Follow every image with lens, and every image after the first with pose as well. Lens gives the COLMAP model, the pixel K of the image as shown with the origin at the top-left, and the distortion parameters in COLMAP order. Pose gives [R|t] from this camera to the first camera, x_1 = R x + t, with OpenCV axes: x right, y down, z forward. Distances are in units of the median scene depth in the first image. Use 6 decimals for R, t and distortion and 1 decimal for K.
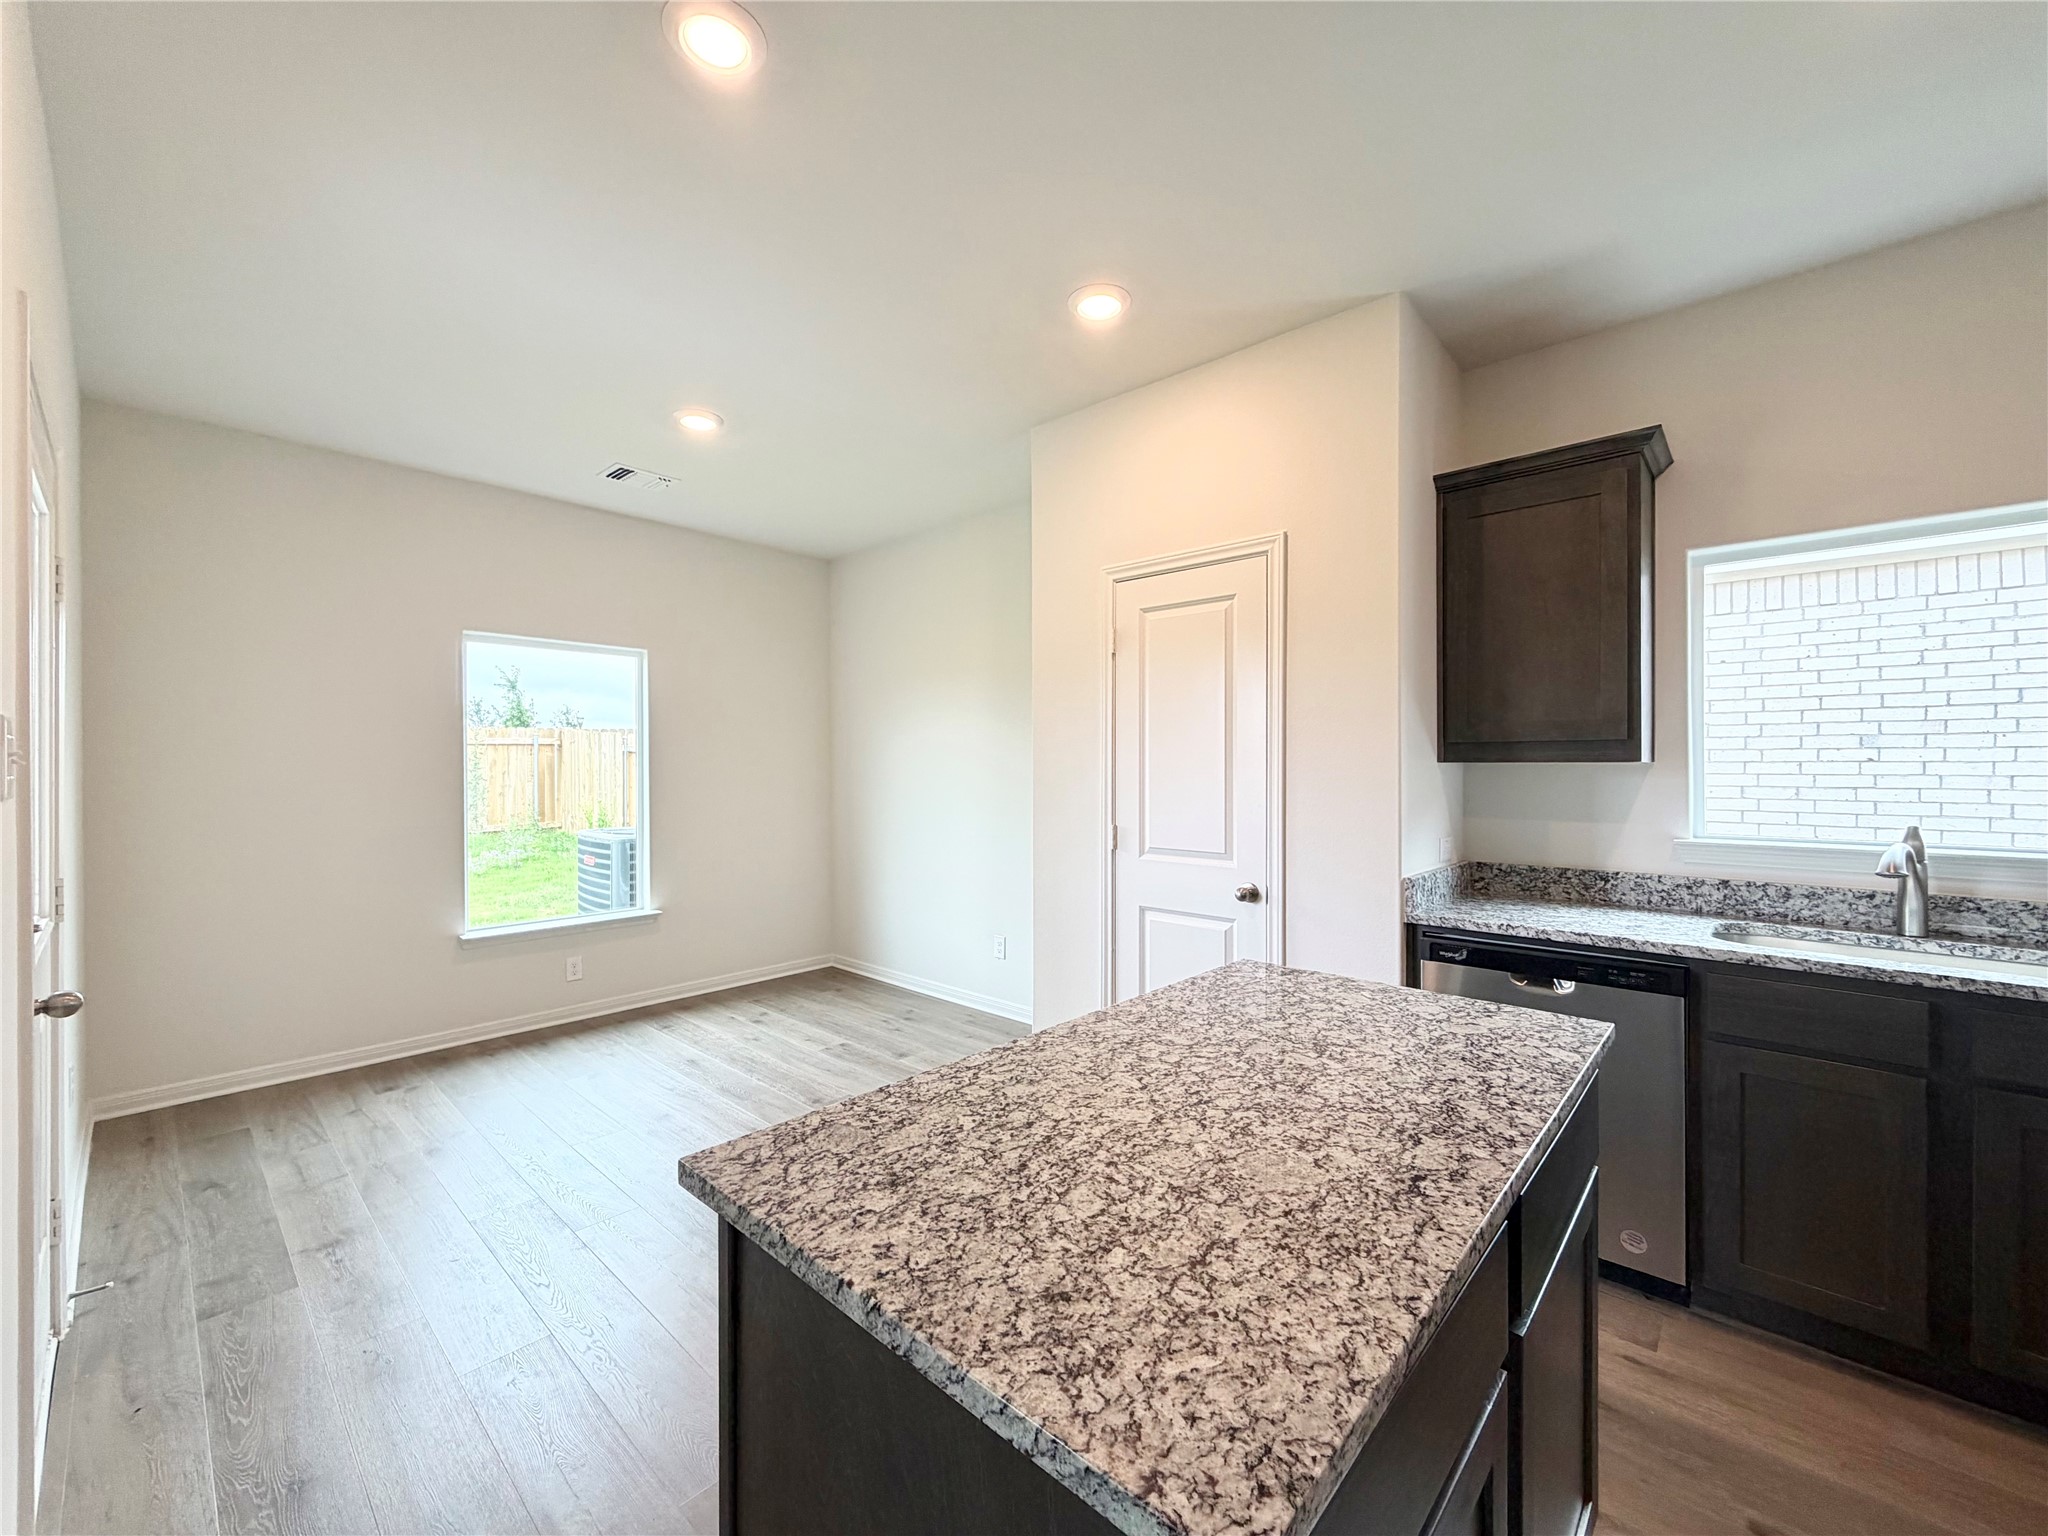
lens RADIAL K [[817.2, 0, 1019.5], [0, 817.2, 766.8], [0, 0, 1]] dist [0.000162, 0.000035]
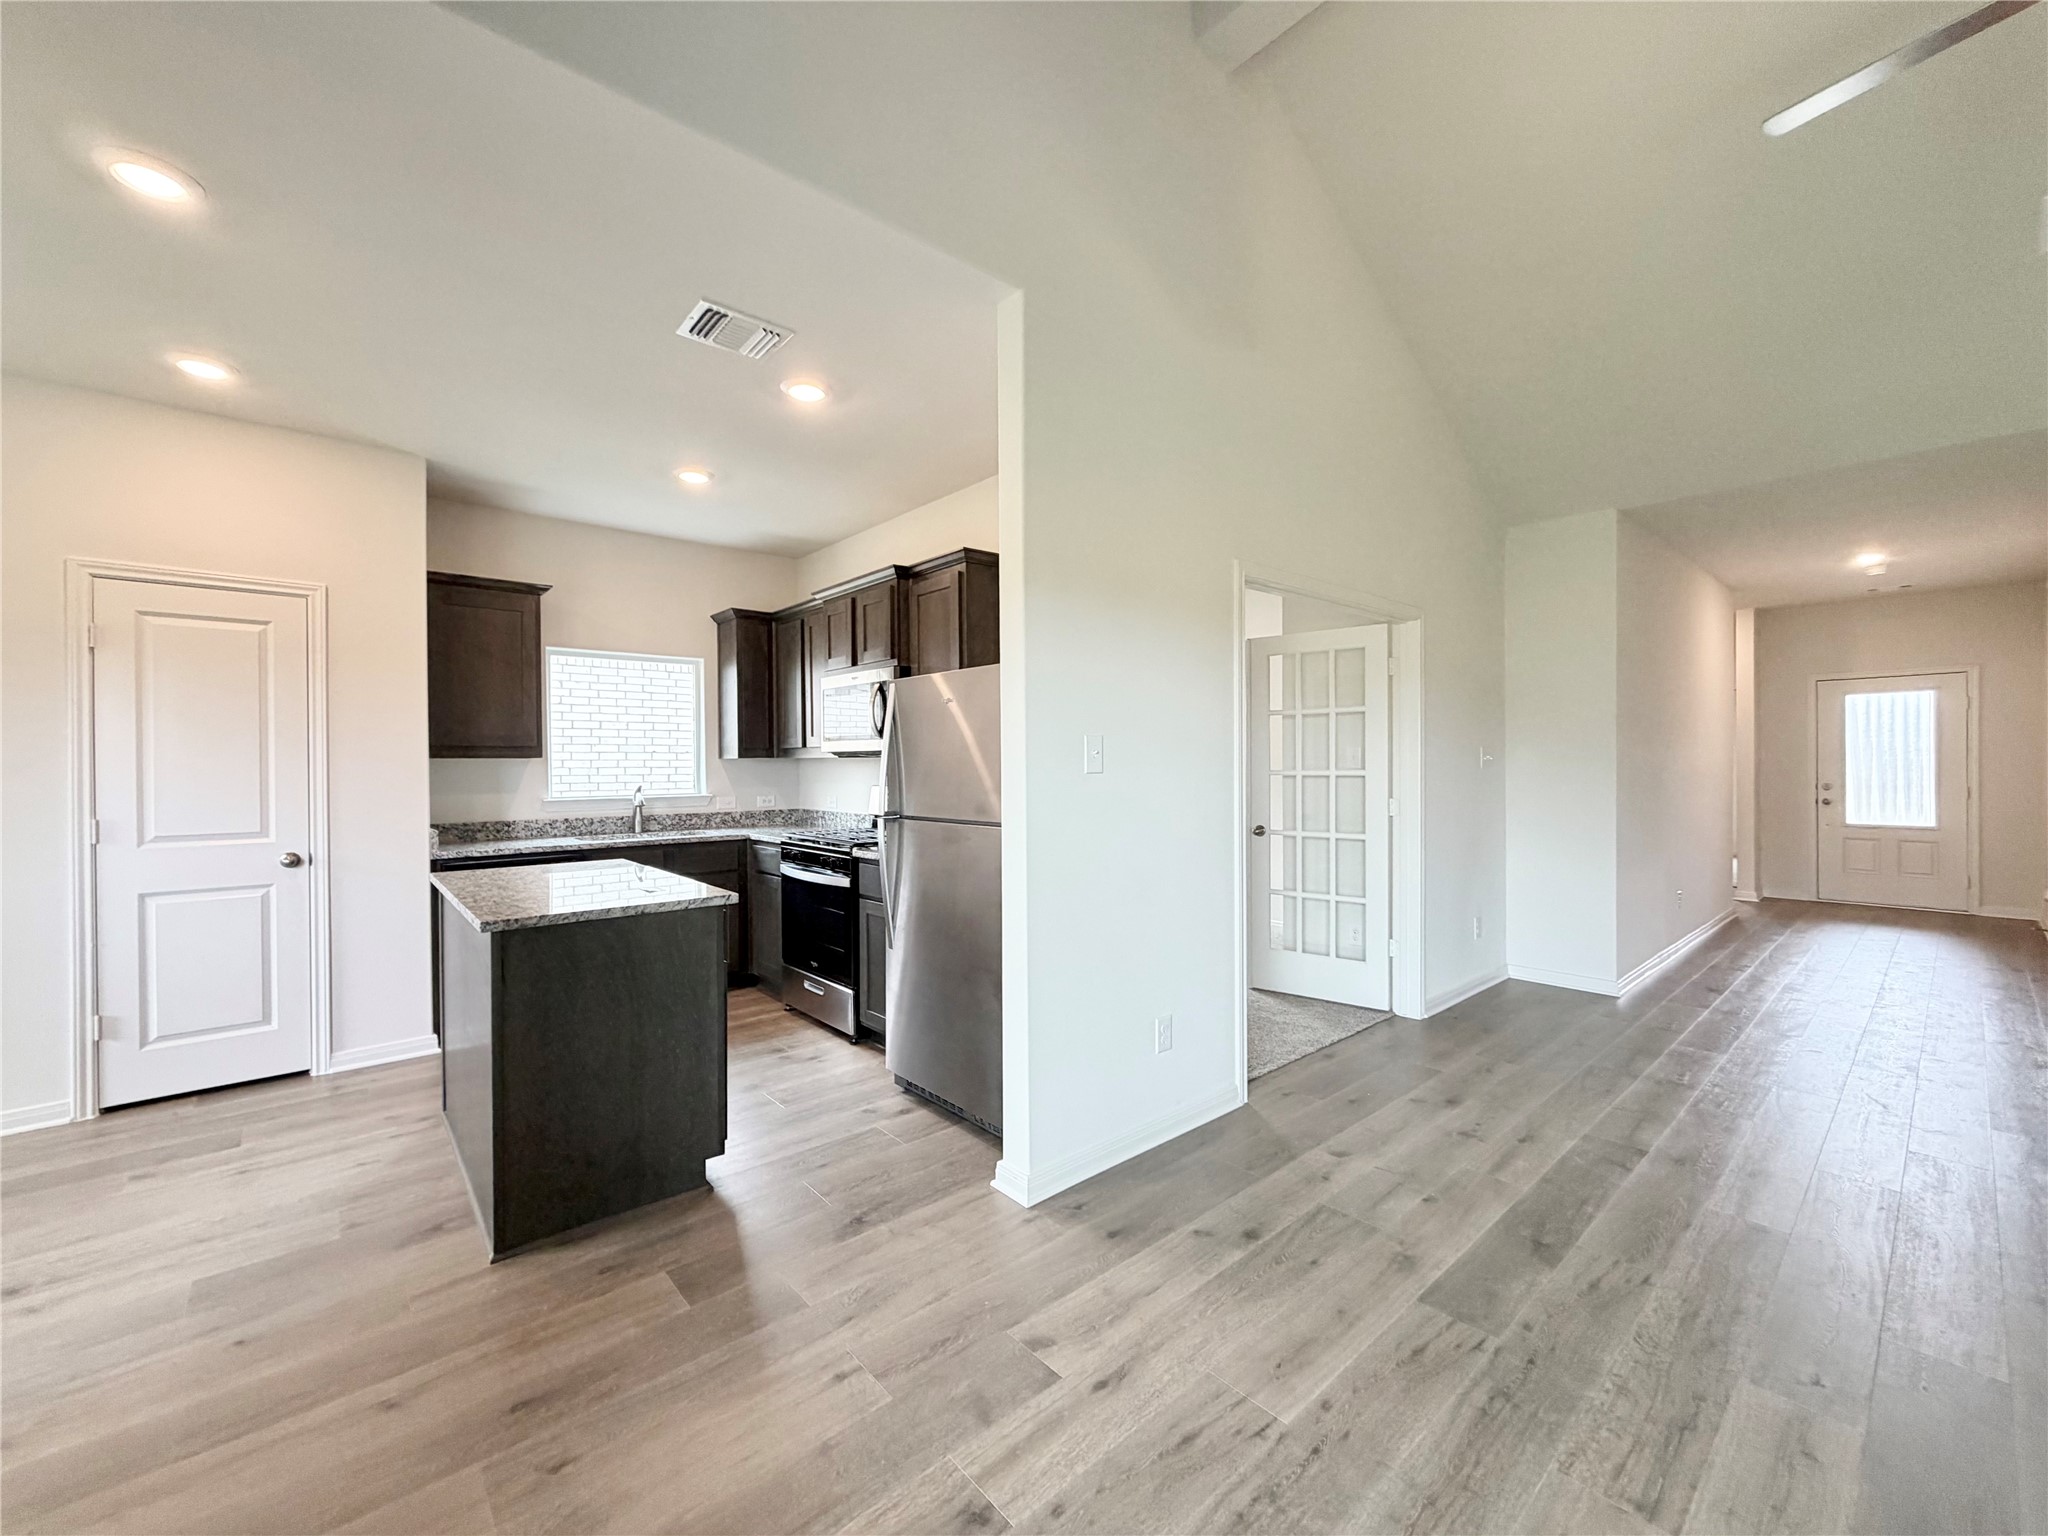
lens RADIAL K [[817.2, 0, 1019.7], [0, 817.2, 768.5], [0, 0, 1]] dist [0.000162, 0.000035]
pose [[0.110662, -0.007508, 0.993830, -0.896697], [0.006064, 0.999958, 0.006879, 0.010339], [-0.993840, 0.005266, 0.110703, -0.280305]]
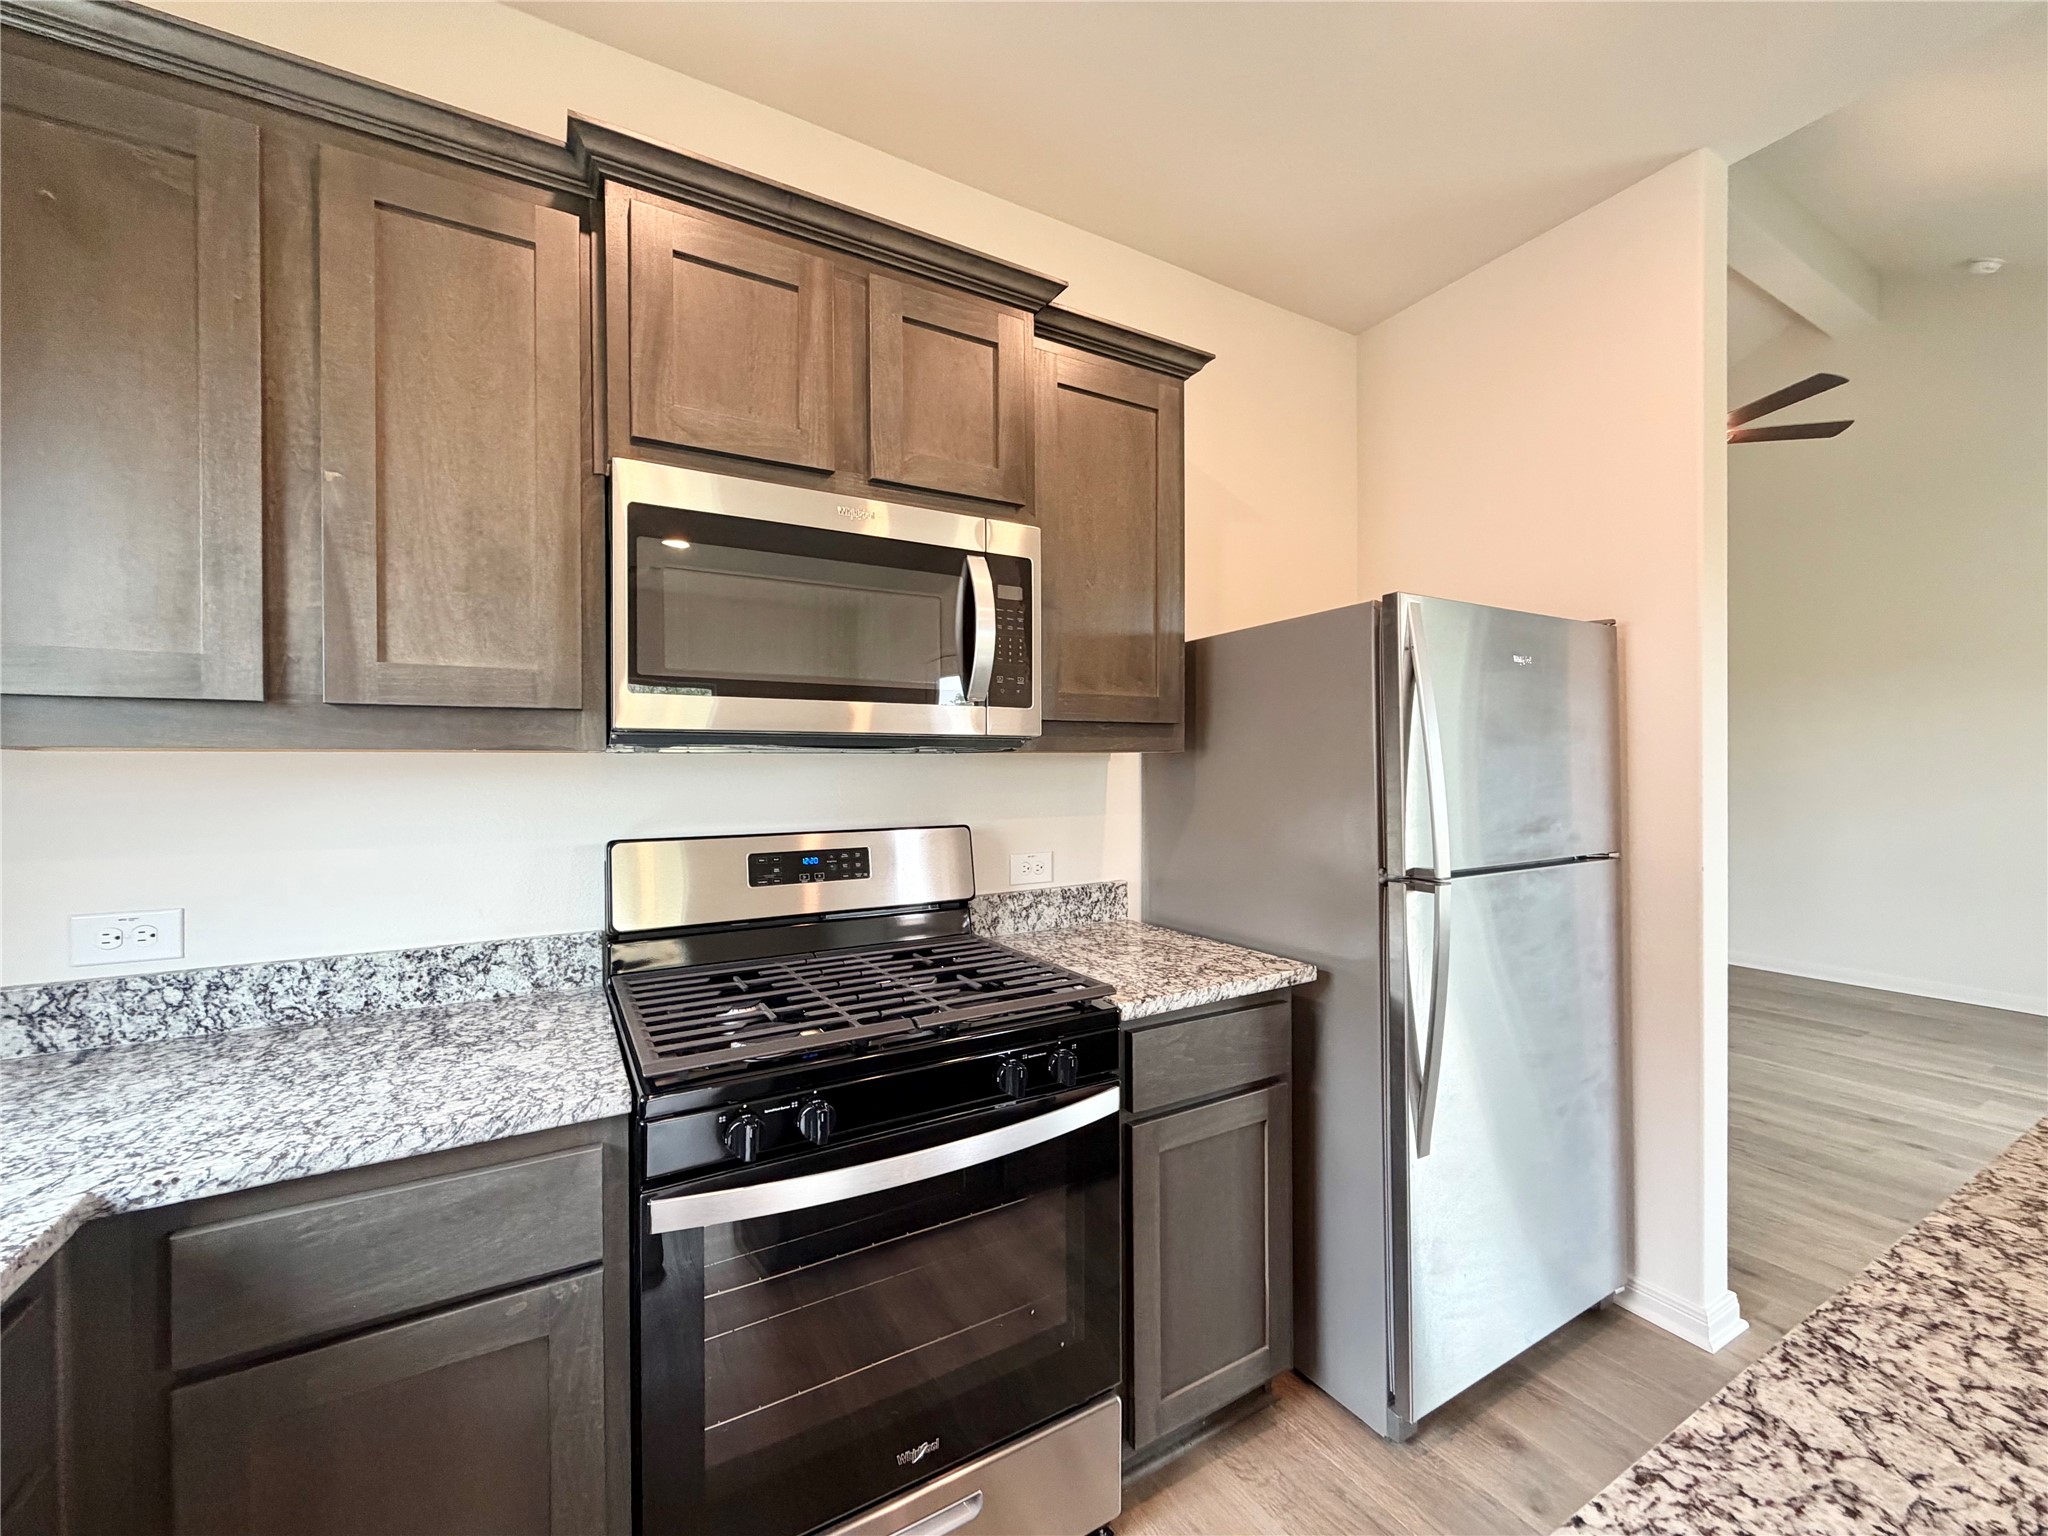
lens RADIAL K [[817.2, 0, 1019.9], [0, 817.2, 768.7], [0, 0, 1]] dist [0.000162, 0.000035]
pose [[-0.954221, 0.004659, 0.299066, 0.437184], [0.005645, 0.999981, 0.002432, 0.007986], [-0.299049, 0.004009, -0.954229, 0.720722]]
